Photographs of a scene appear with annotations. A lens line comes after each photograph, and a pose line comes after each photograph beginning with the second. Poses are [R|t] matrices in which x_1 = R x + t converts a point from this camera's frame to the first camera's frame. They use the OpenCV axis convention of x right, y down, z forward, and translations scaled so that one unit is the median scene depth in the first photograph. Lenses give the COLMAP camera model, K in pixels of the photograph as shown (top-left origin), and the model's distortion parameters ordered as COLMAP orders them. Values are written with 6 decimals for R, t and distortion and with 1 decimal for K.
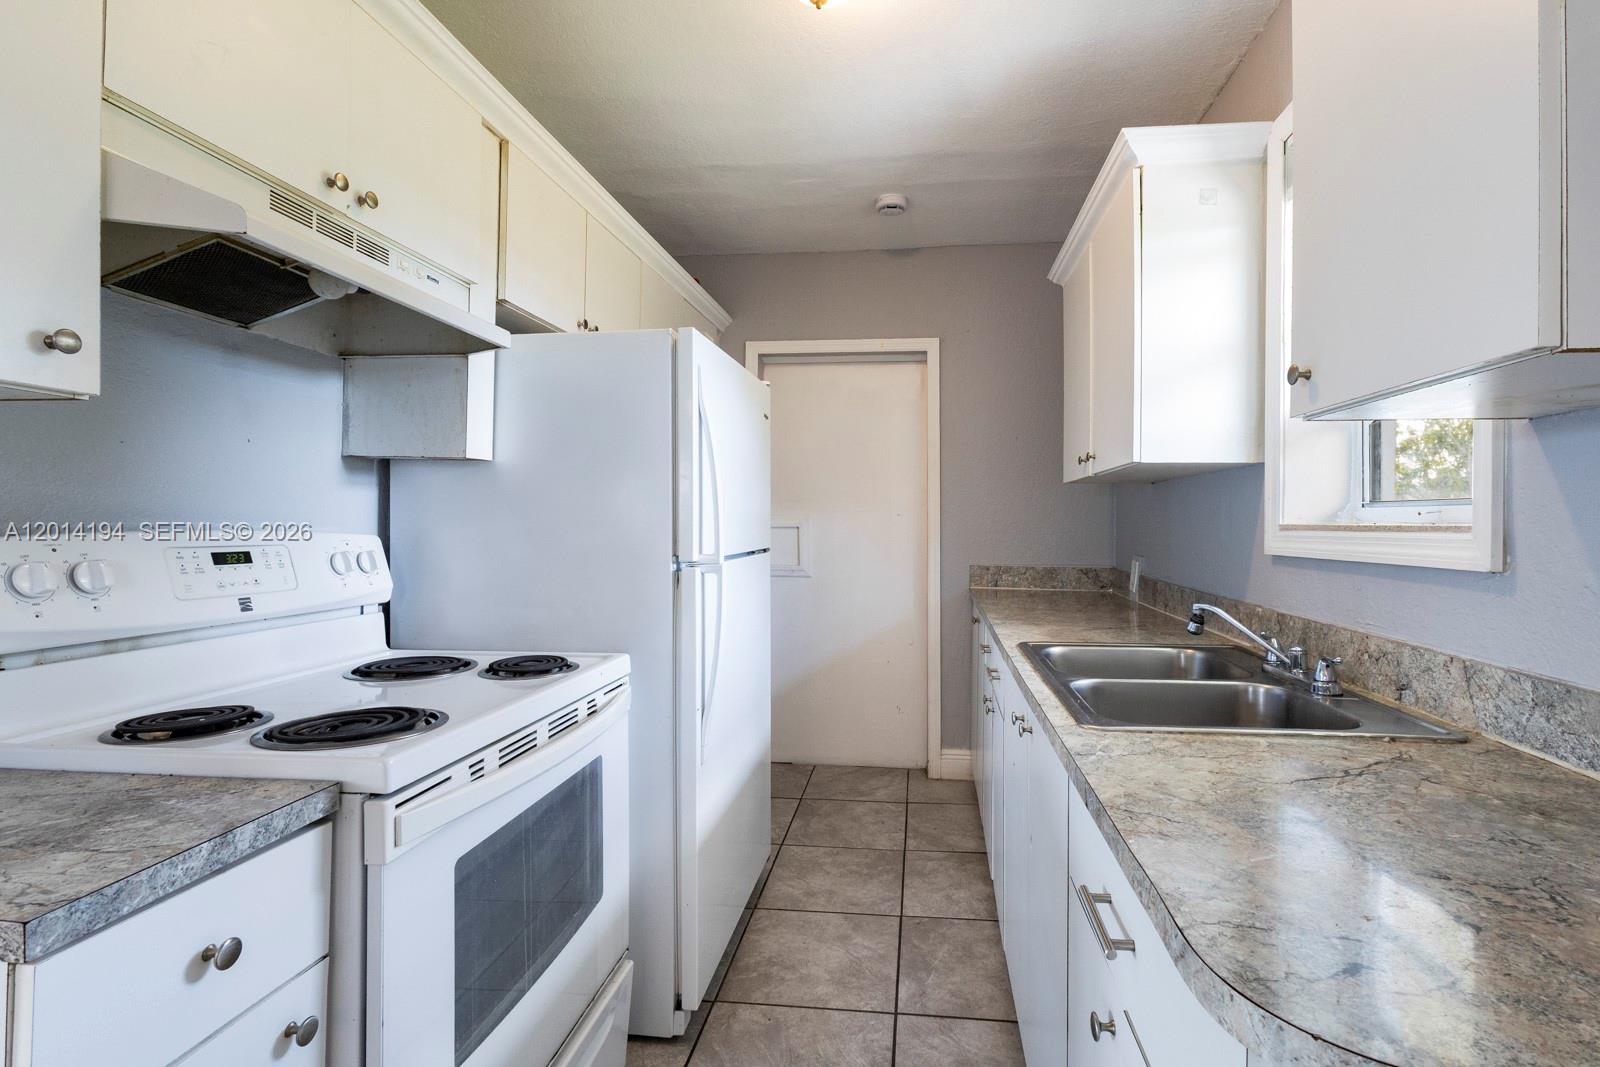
lens RADIAL K [[736.7, 0, 851.5], [0, 736.7, 508.4], [0, 0, 1]] dist [0.002710, 0.000993]
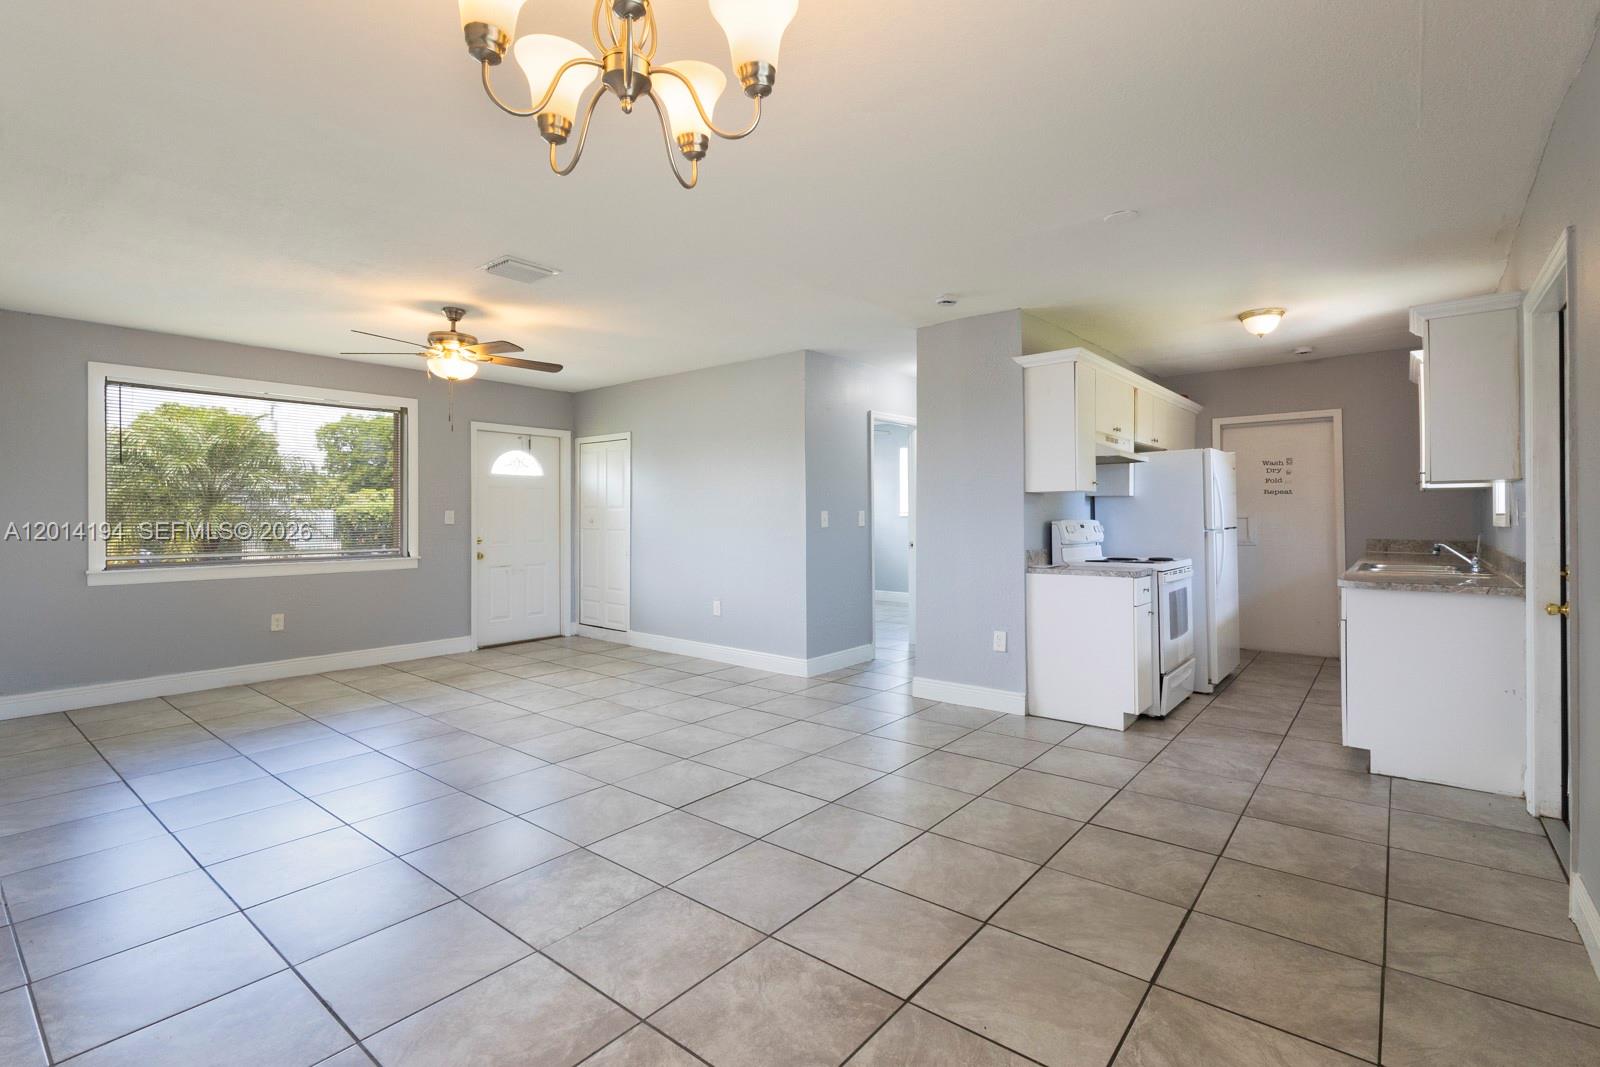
lens RADIAL K [[736.7, 0, 785.5], [0, 736.7, 511.9], [0, 0, 1]] dist [0.002710, 0.000993]
pose [[0.820604, -0.016357, -0.571264, 0.065970], [0.022827, 0.999731, 0.004166, -0.047228], [0.571042, -0.016459, 0.820756, -2.378755]]
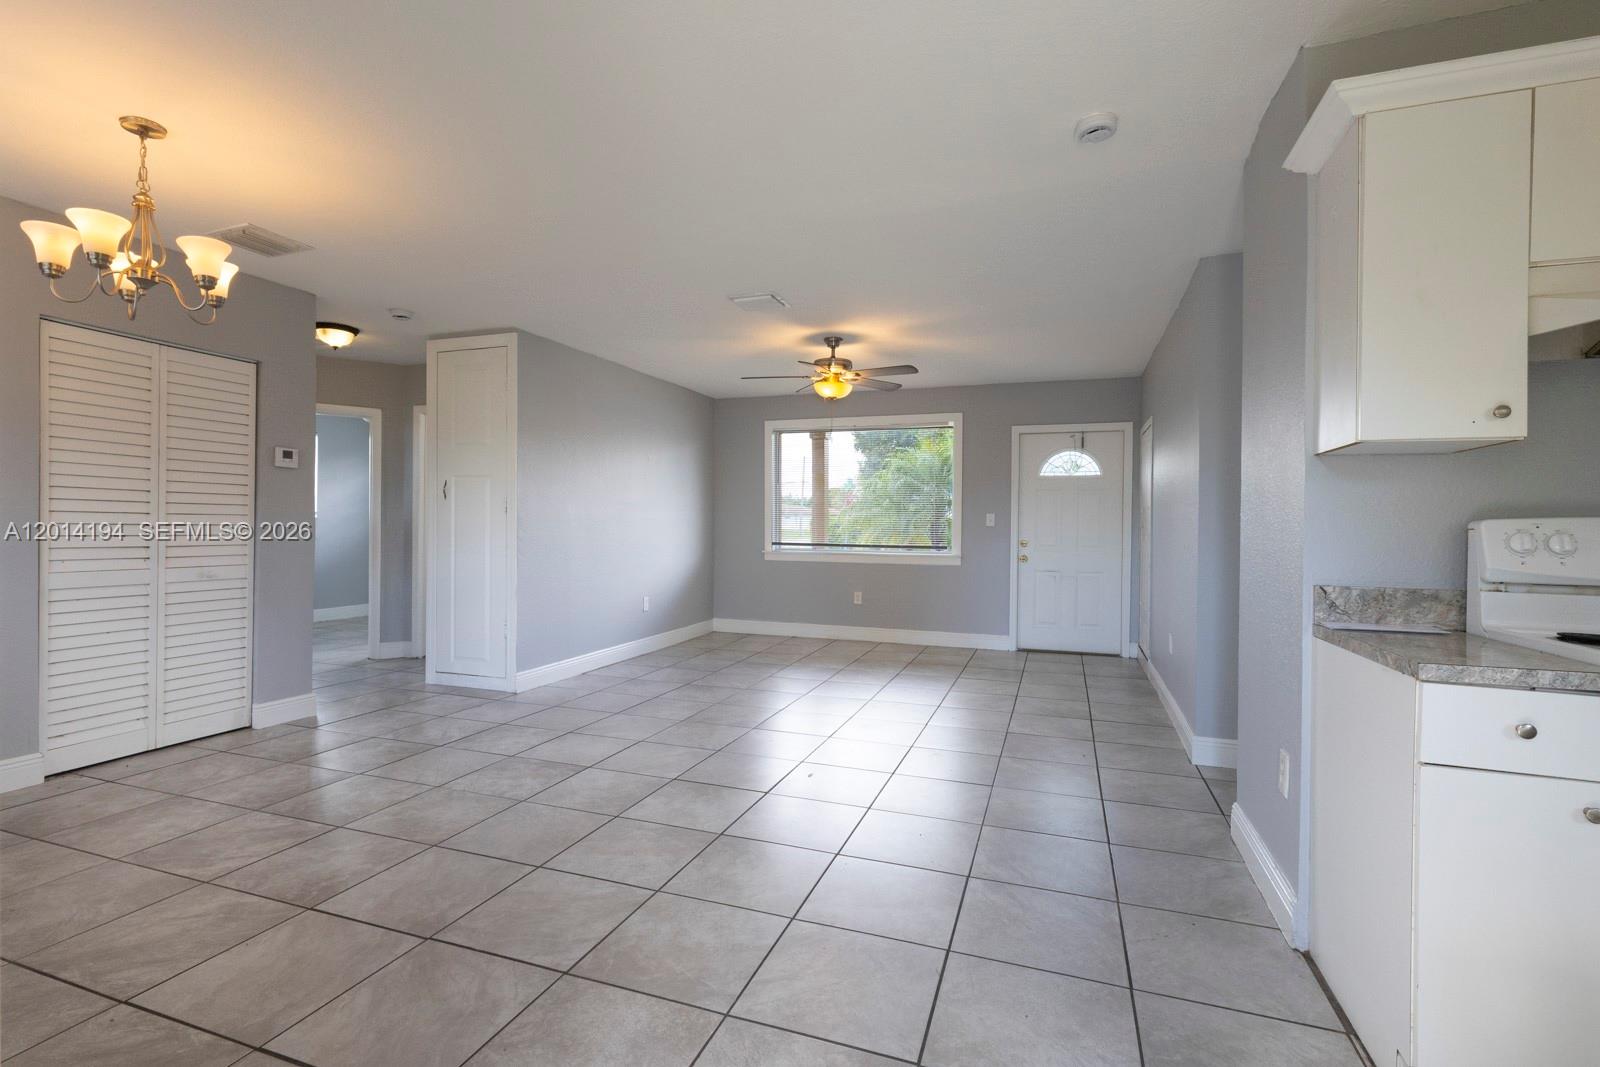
lens RADIAL K [[736.7, 0, 801.8], [0, 736.7, 528.8], [0, 0, 1]] dist [0.002710, 0.000993]
pose [[-0.253864, -0.009012, -0.967198, 0.633572], [0.003048, 0.999944, -0.010118, 0.045553], [0.967235, -0.005516, -0.253823, -0.130965]]
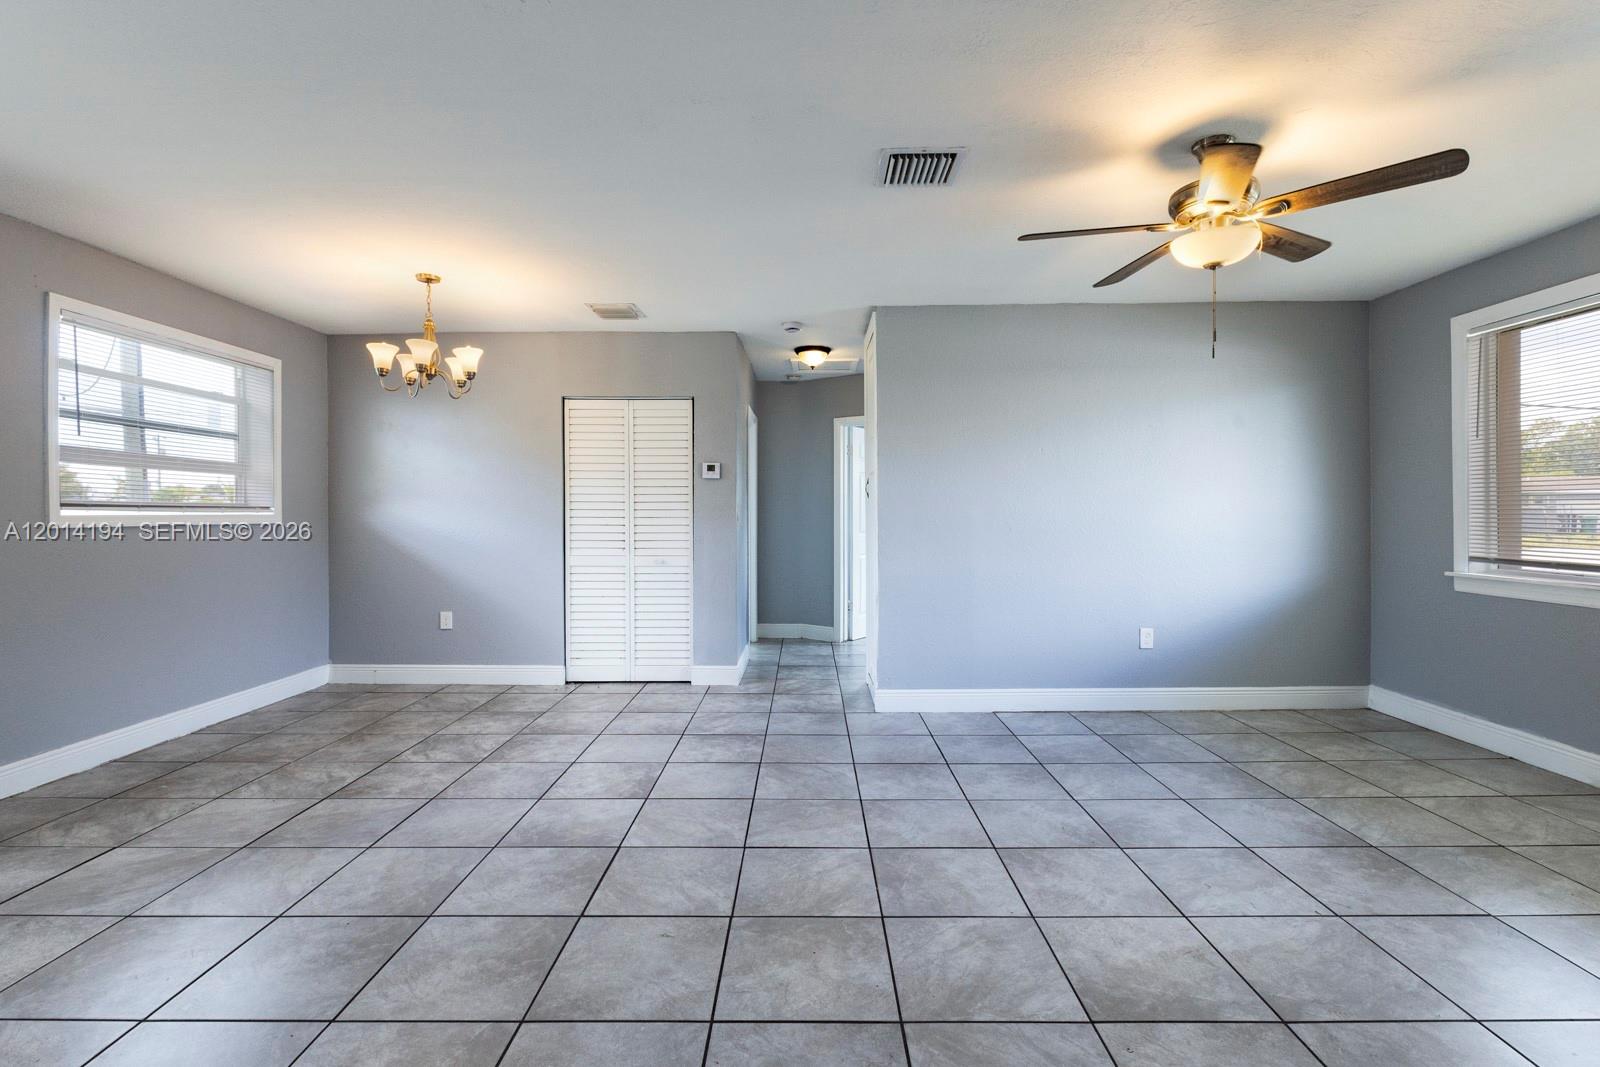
lens RADIAL K [[736.7, 0, 789.7], [0, 736.7, 522.7], [0, 0, 1]] dist [0.002710, 0.000993]
pose [[-0.996789, -0.007837, -0.079683, -1.500438], [-0.007719, 0.999969, -0.001784, -0.007428], [0.079695, -0.001163, -0.996819, 0.679730]]
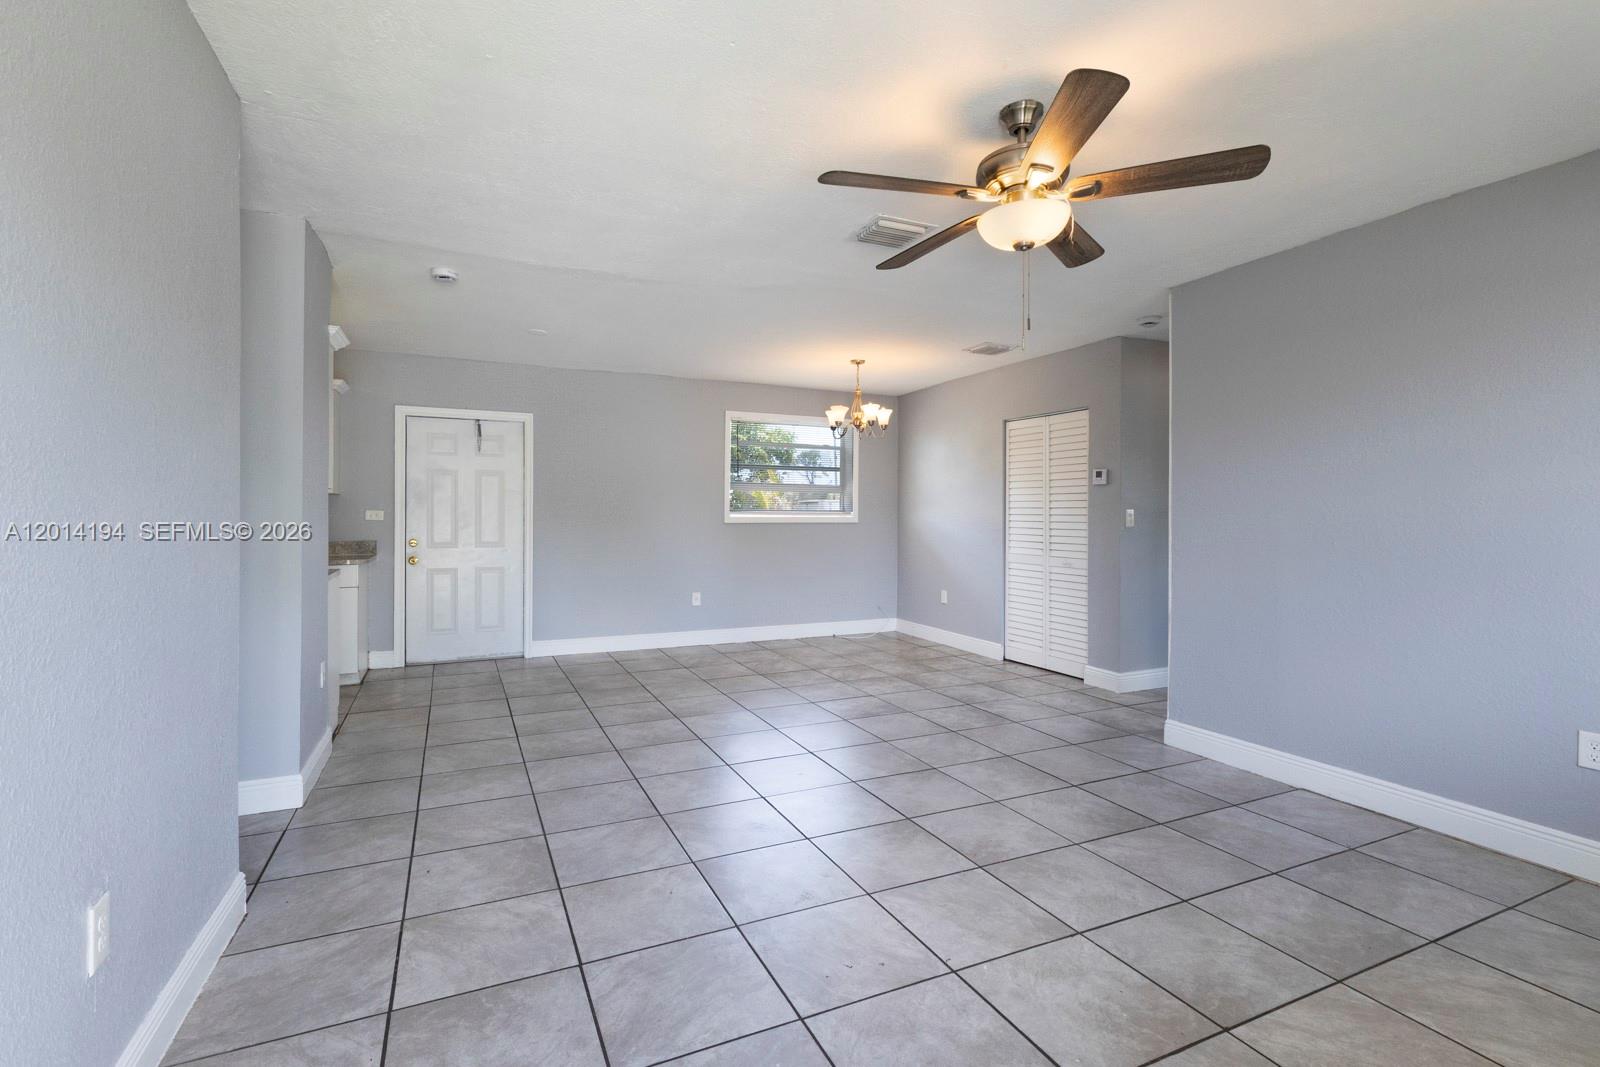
lens RADIAL K [[736.7, 0, 798.2], [0, 736.7, 525.1], [0, 0, 1]] dist [0.002710, 0.000993]
pose [[-0.497540, -0.025654, 0.867062, -3.581263], [-0.020061, 0.999636, 0.018065, -0.055198], [-0.867209, -0.008407, -0.497873, 0.237645]]
